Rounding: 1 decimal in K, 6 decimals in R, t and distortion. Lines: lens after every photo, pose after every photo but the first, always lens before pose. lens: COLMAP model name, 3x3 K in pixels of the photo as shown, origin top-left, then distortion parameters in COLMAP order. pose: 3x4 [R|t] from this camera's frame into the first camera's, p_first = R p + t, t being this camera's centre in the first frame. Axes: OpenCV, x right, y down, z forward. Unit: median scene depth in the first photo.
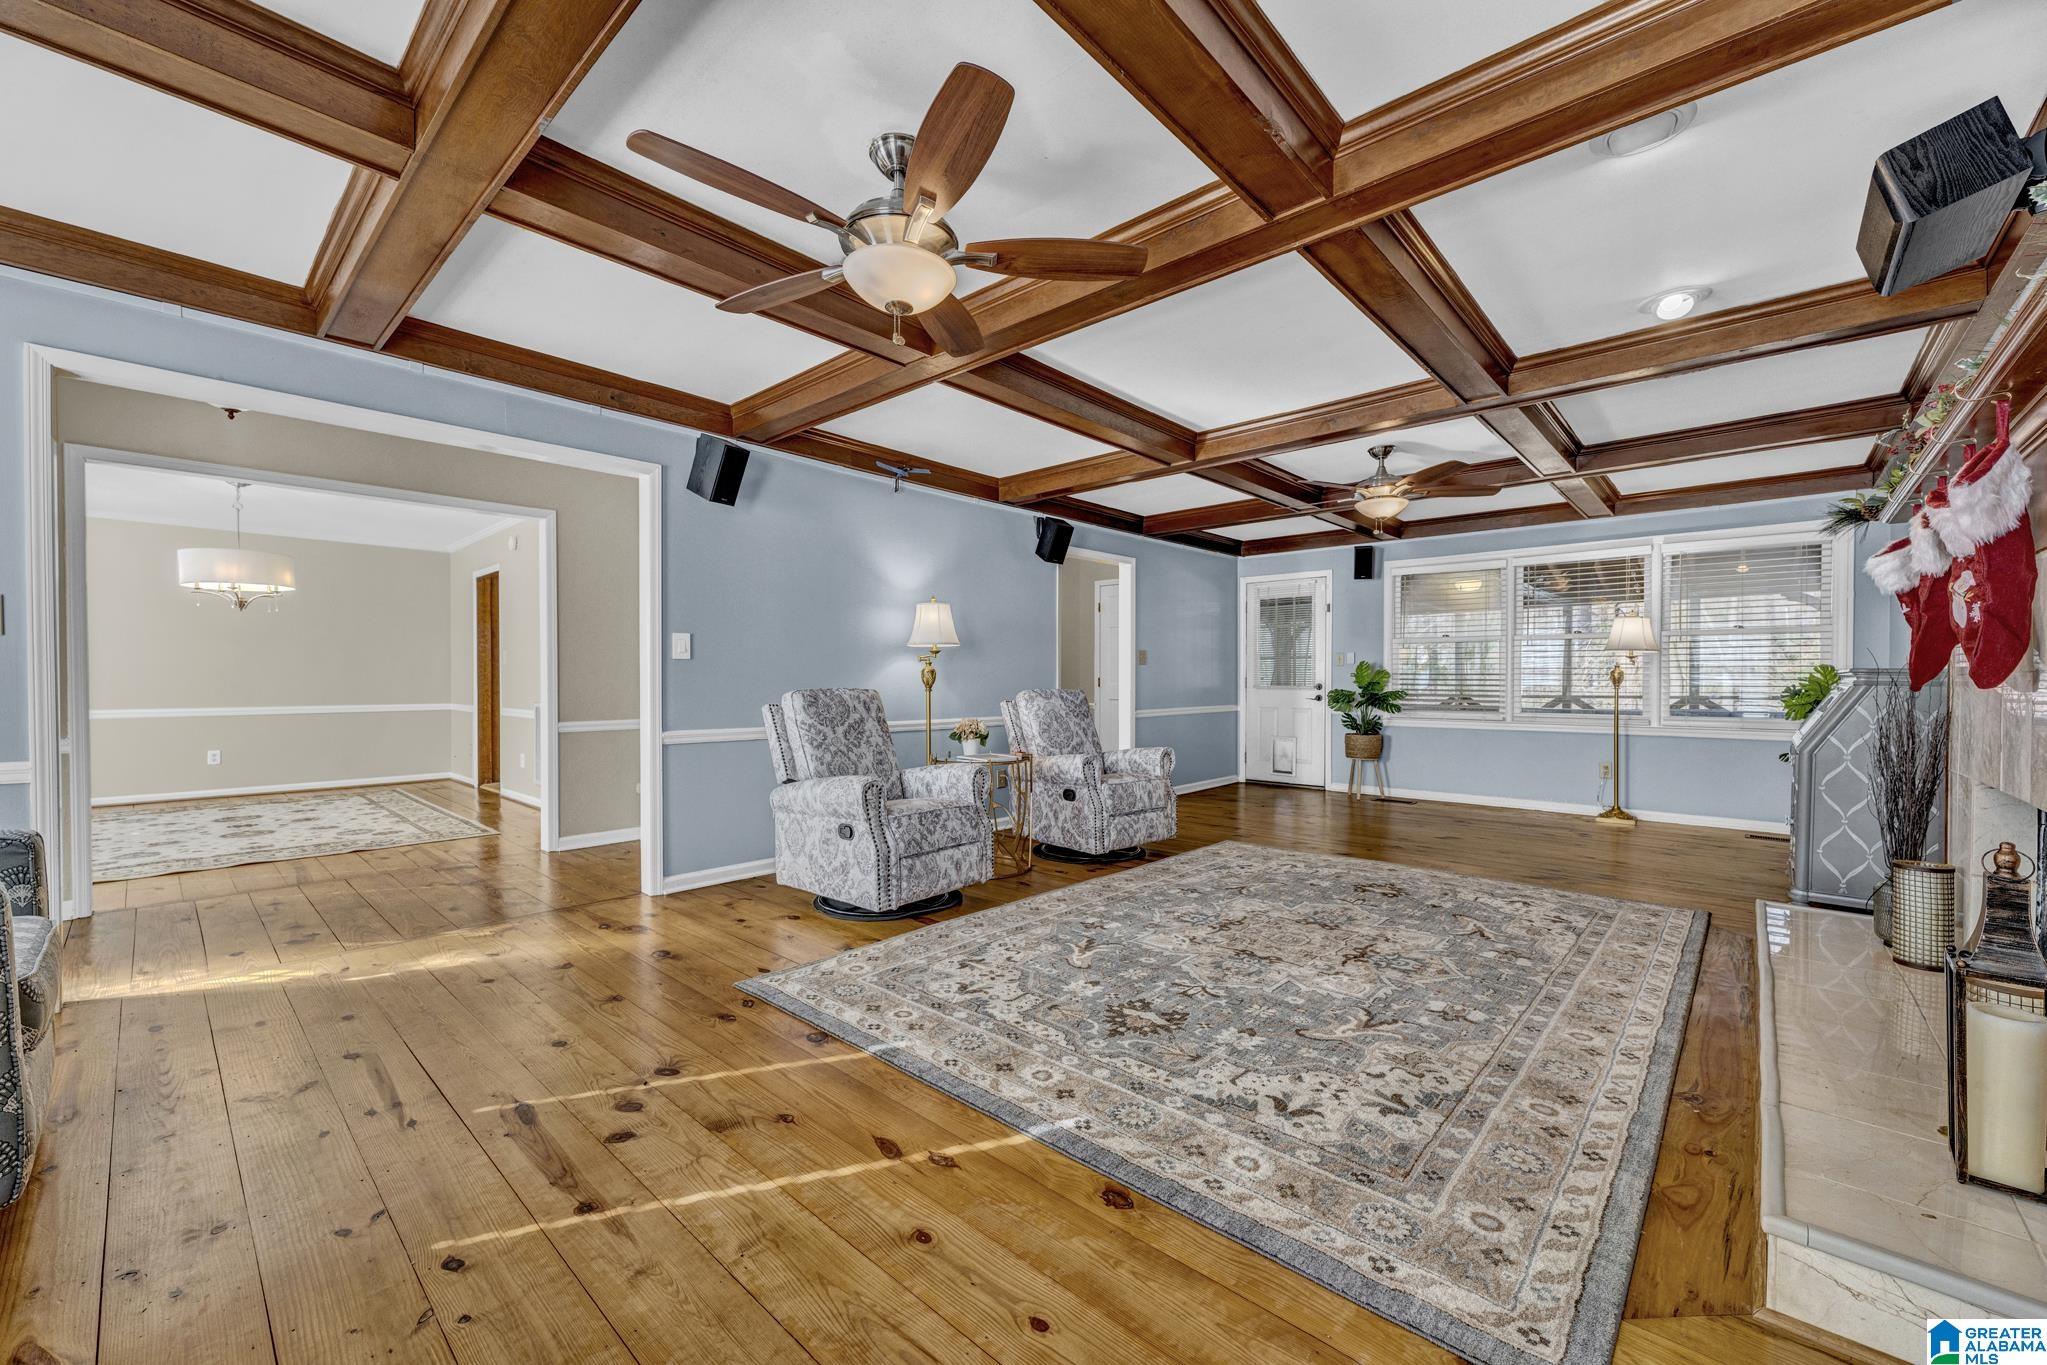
lens RADIAL K [[805.0, 0, 1023.7], [0, 805.0, 690.7], [0, 0, 1]] dist [0.000818, 0.000013]
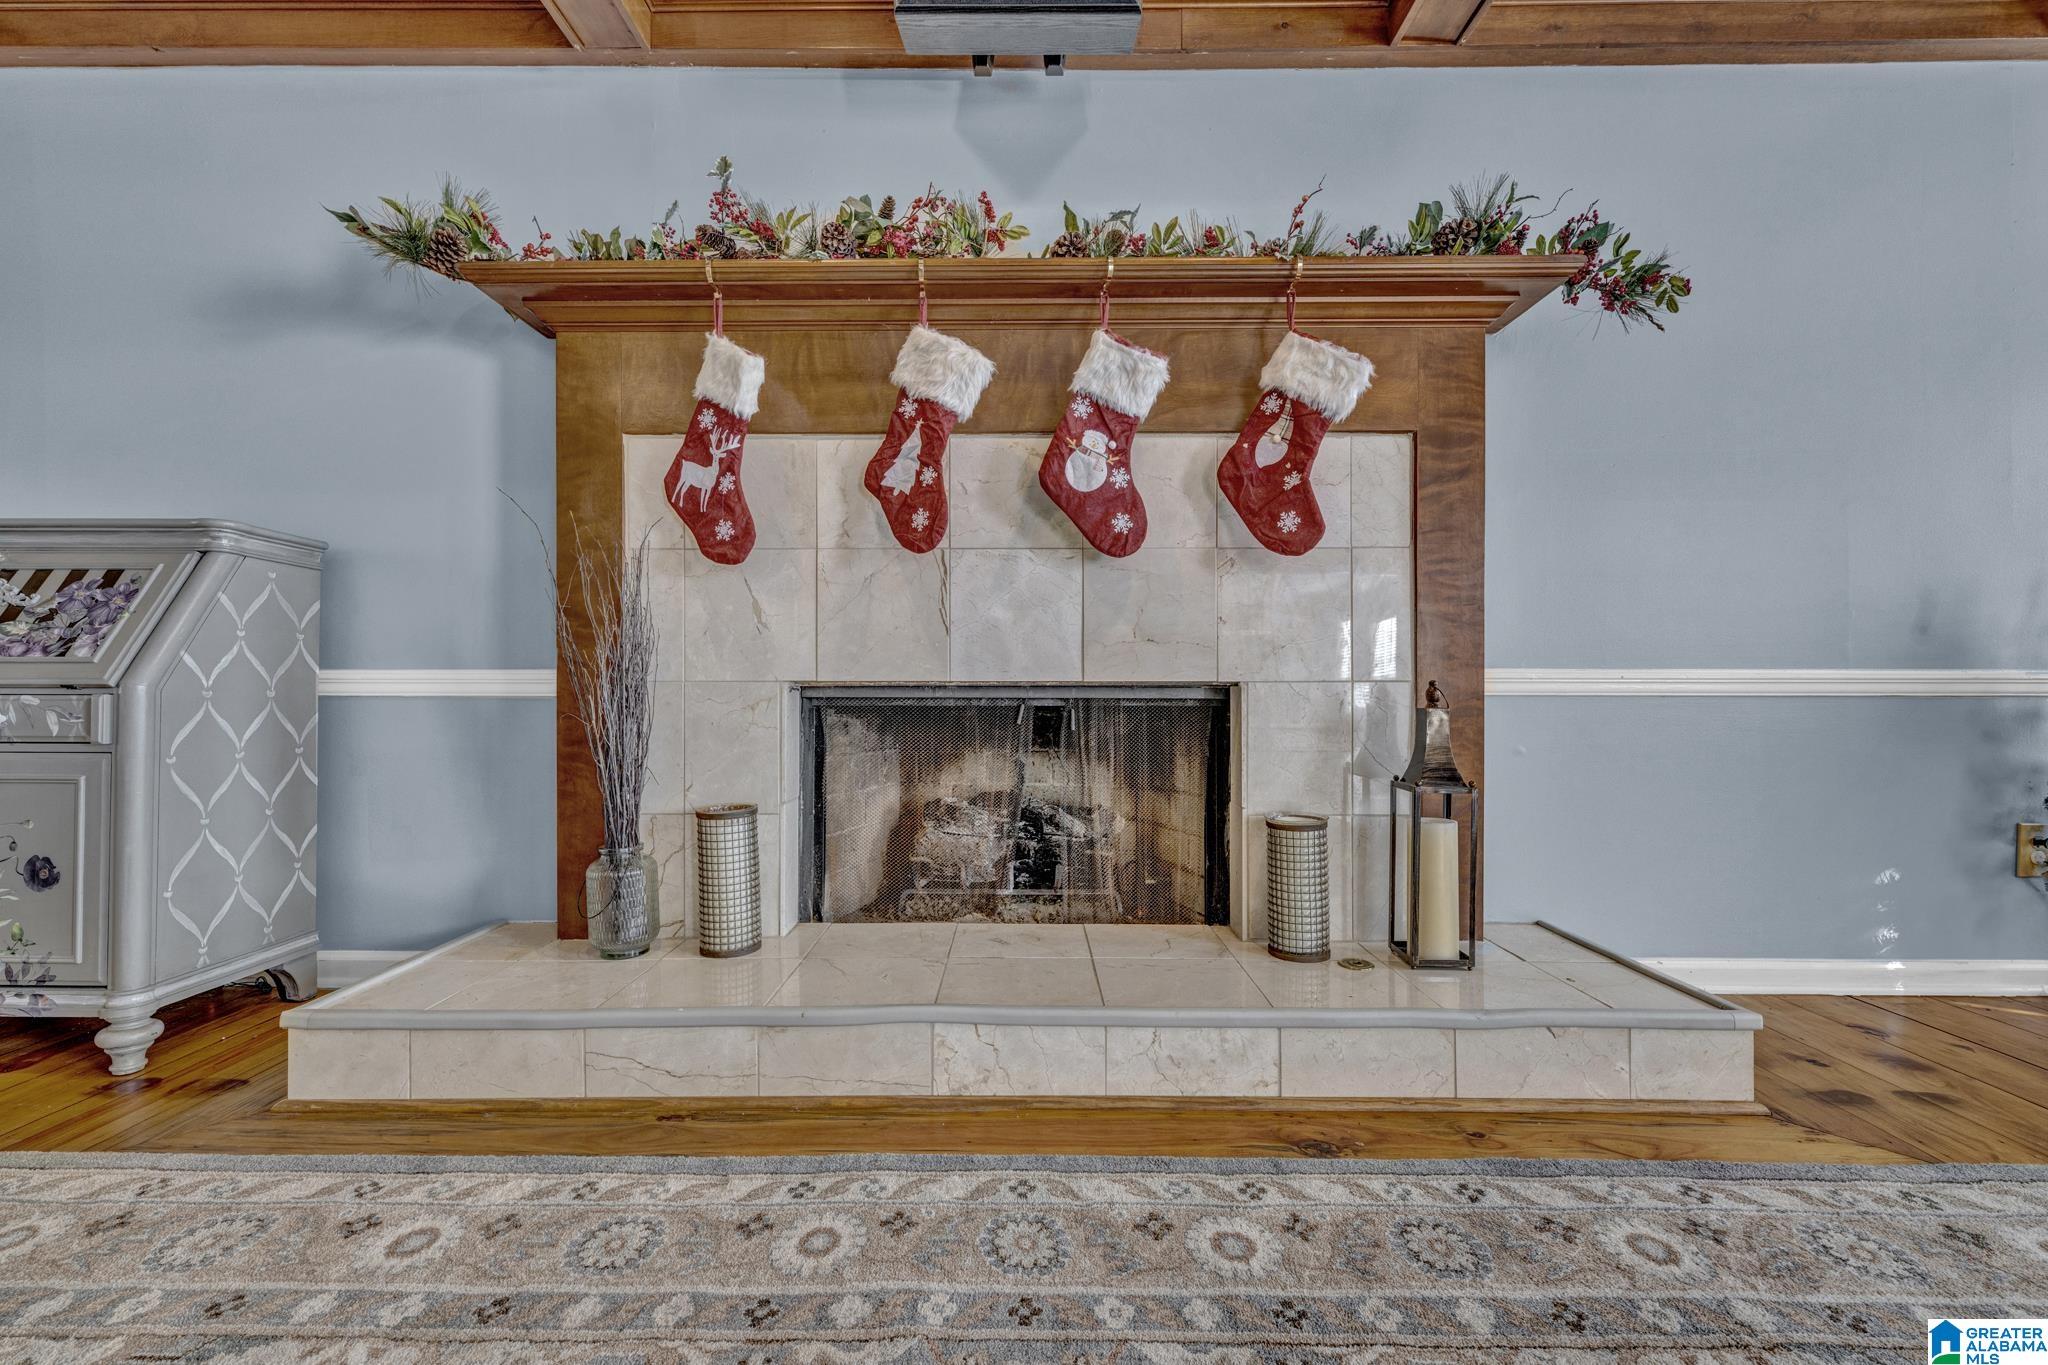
lens RADIAL K [[826.6, 0, 1023.5], [0, 826.6, 689.7], [0, 0, 1]] dist [-0.000785, -0.000323]
pose [[-0.668396, -0.003033, 0.743800, 0.332642], [0.005670, 0.999942, 0.009173, 0.087981], [-0.743784, 0.010349, -0.668340, 1.080015]]
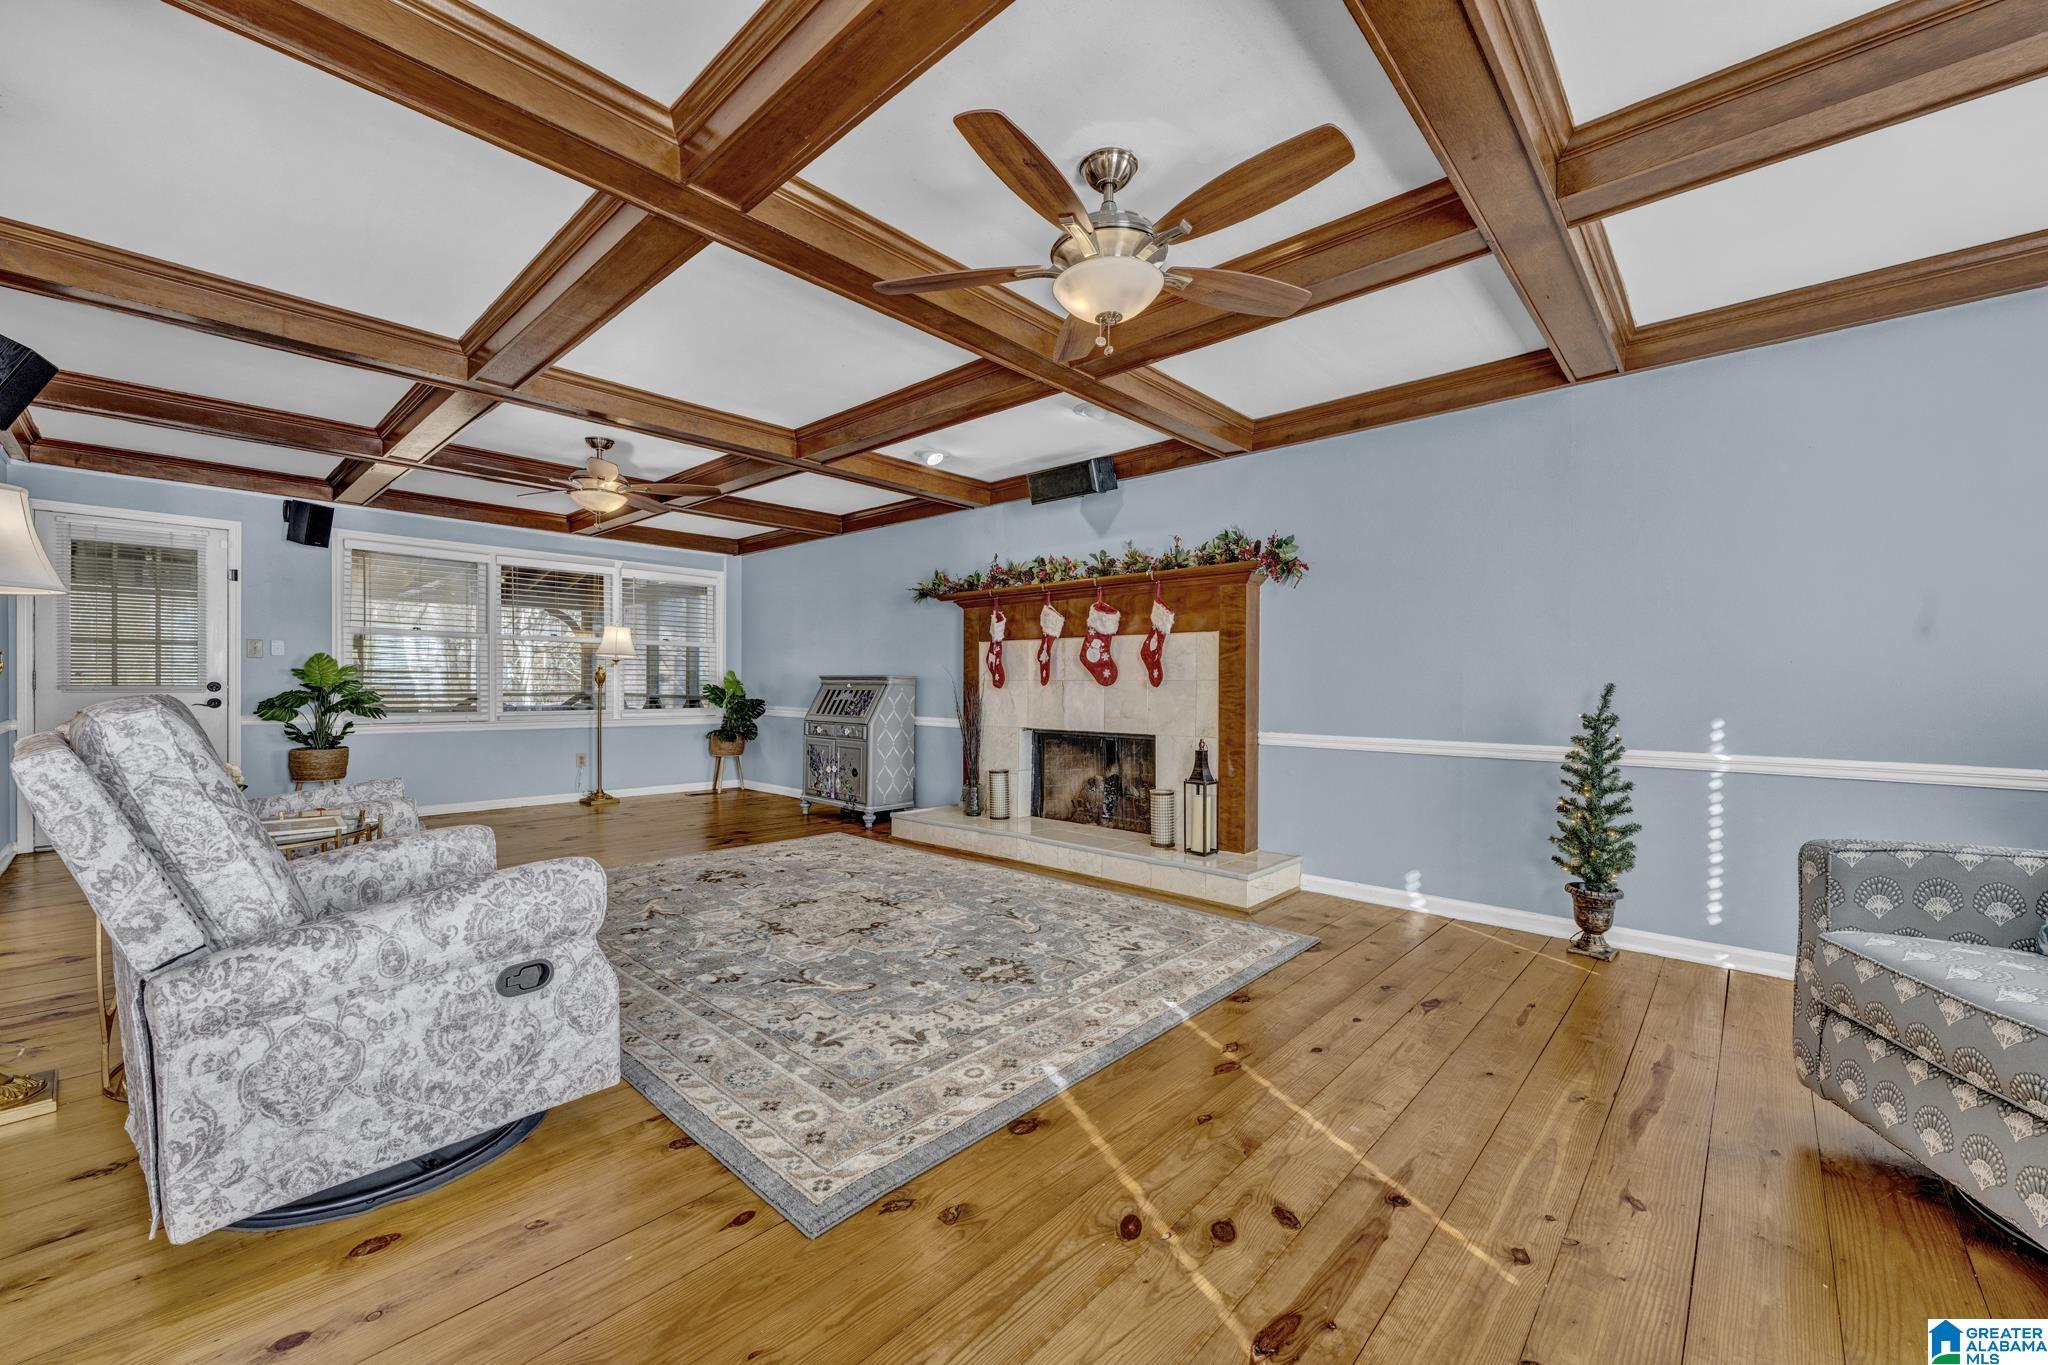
lens RADIAL K [[805.4, 0, 1024.2], [0, 805.4, 690.7], [0, 0, 1]] dist [0.000818, 0.000013]
pose [[0.001241, -0.009393, 0.999955, -0.825746], [0.005574, 0.999940, 0.009386, -0.010225], [-0.999984, 0.005562, 0.001293, 0.776791]]
